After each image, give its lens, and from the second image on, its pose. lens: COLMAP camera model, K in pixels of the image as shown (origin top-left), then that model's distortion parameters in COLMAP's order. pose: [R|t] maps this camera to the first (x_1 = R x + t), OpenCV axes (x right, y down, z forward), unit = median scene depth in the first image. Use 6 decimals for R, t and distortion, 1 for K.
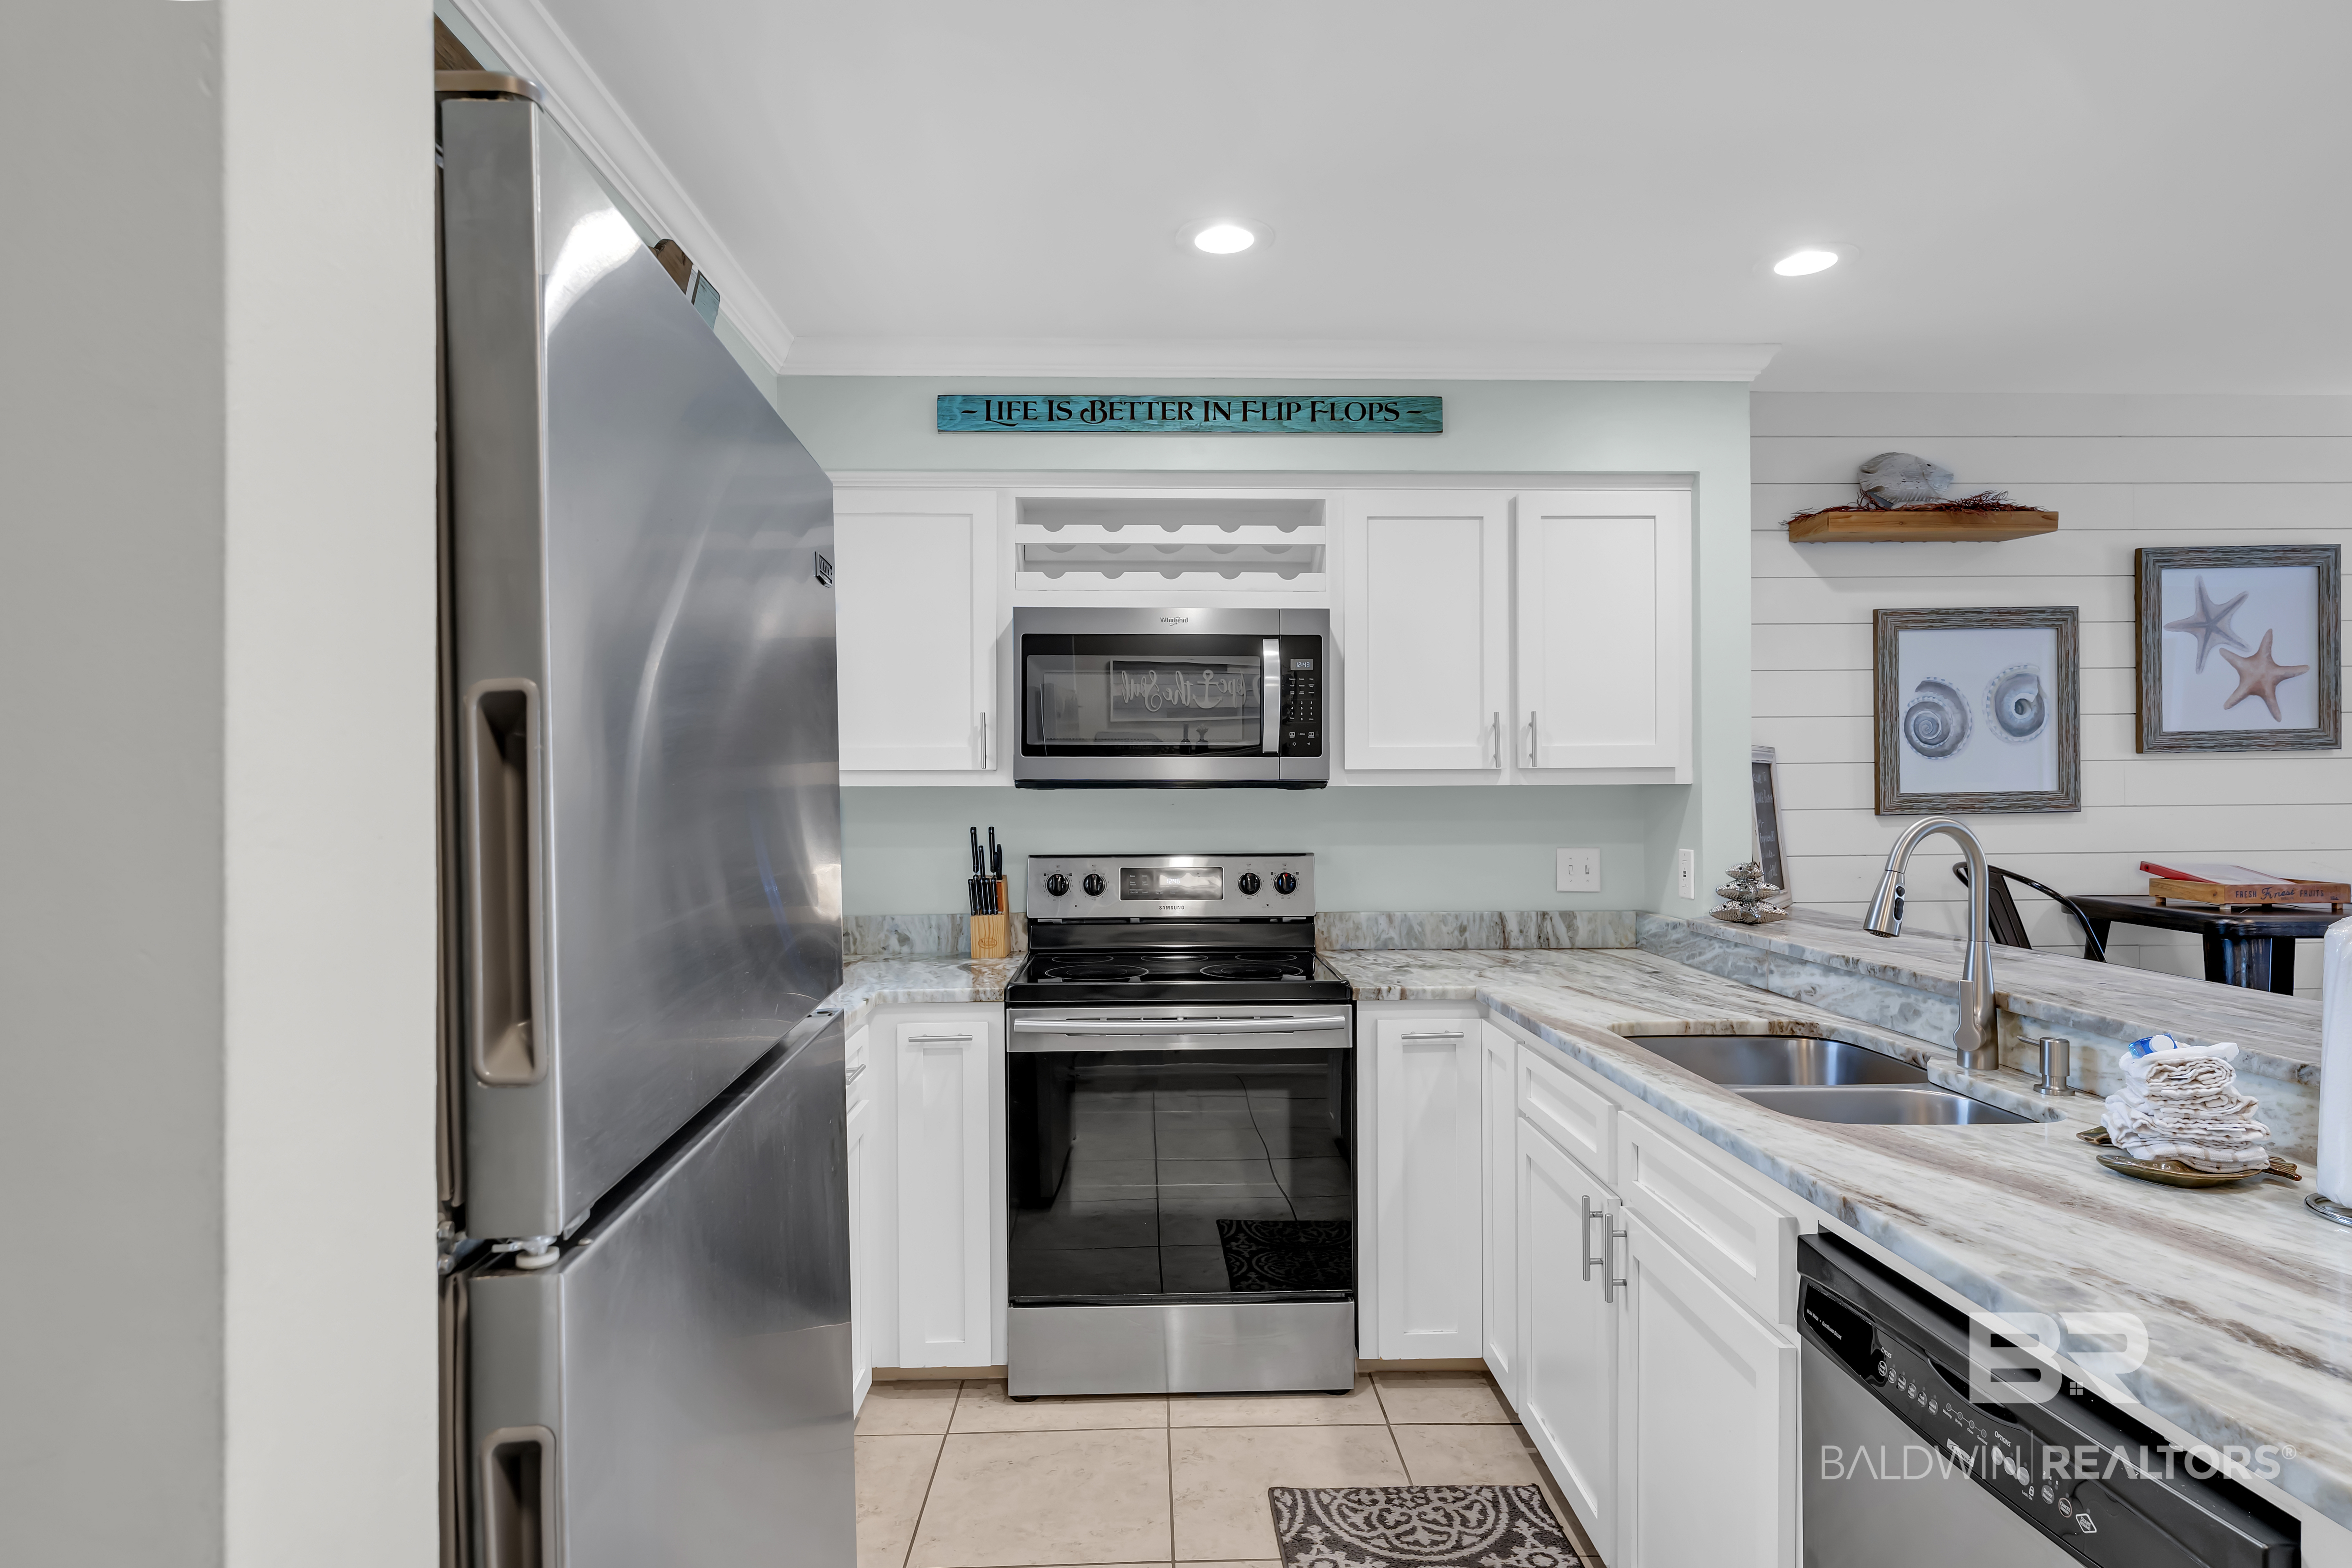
lens RADIAL K [[1277.2, 0, 1176.0], [0, 1277.2, 784.0], [0, 0, 1]] dist [0.005699, 0.000413]
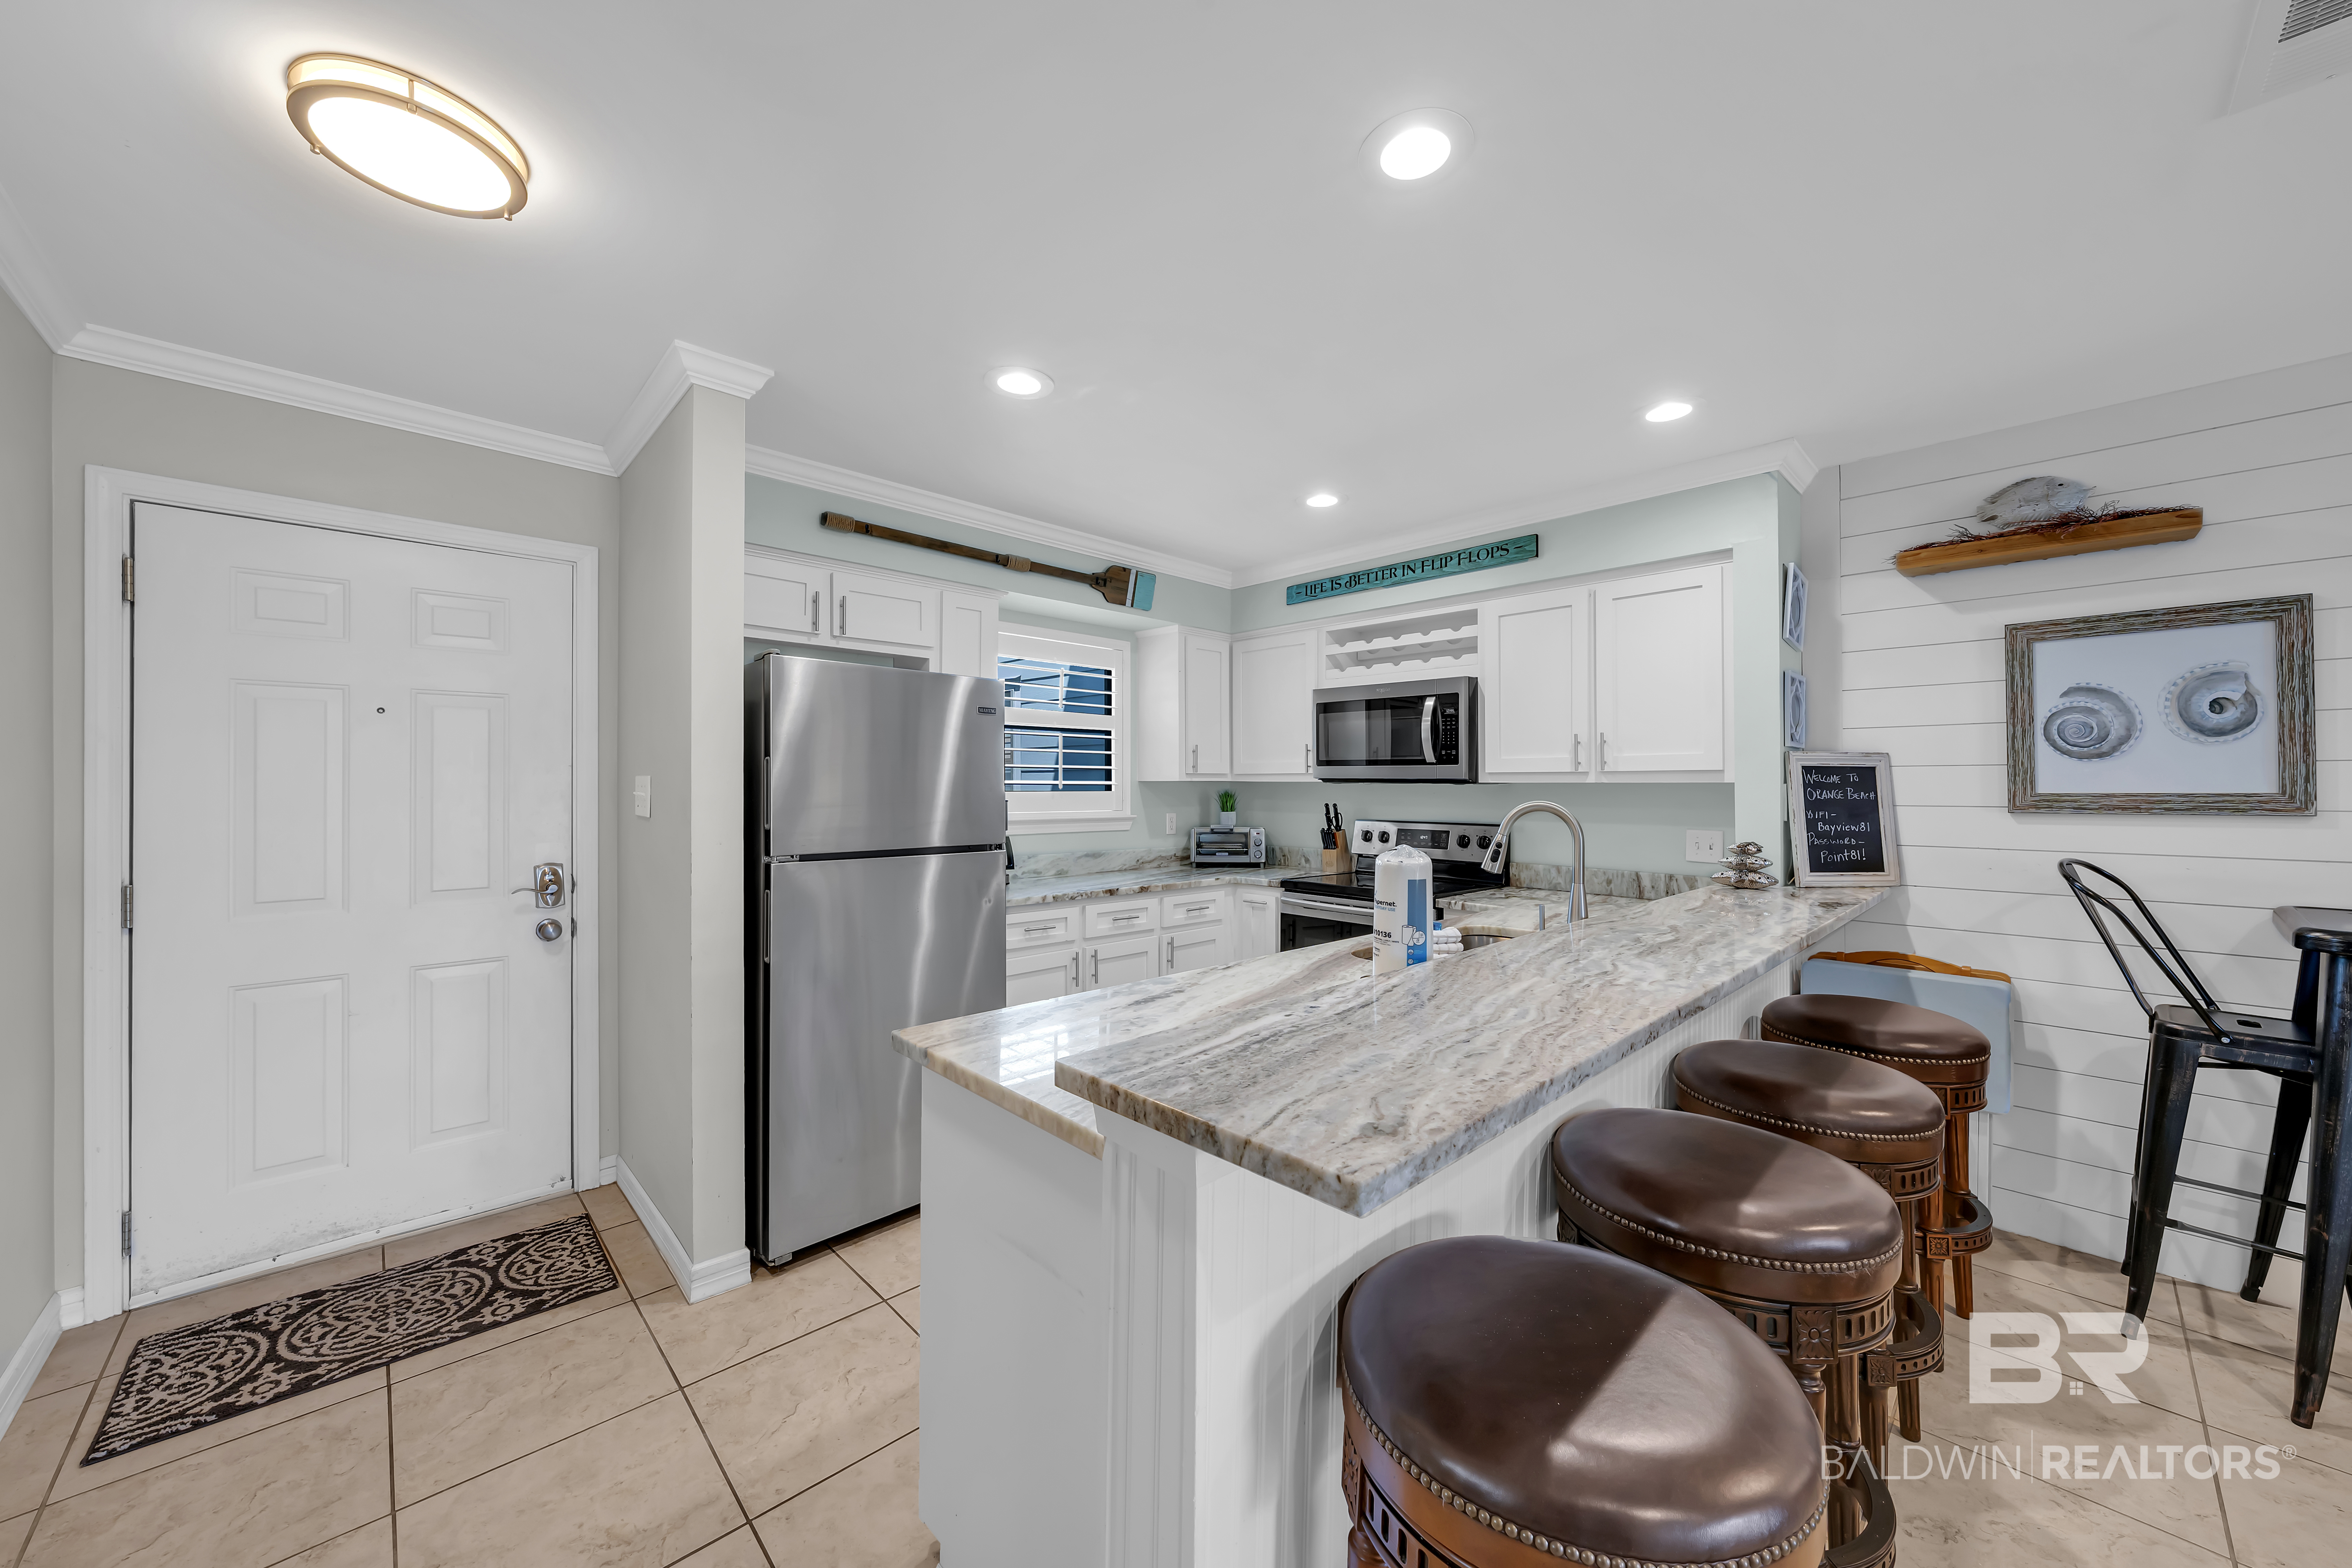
lens RADIAL K [[842.0, 0, 1176.0], [0, 842.0, 784.0], [0, 0, 1]] dist [0.000329, 0.000029]
pose [[0.670846, 0.006680, -0.741567, 0.619394], [-0.007571, 0.999969, 0.002159, 0.003716], [0.741558, 0.004167, 0.670876, -0.014871]]
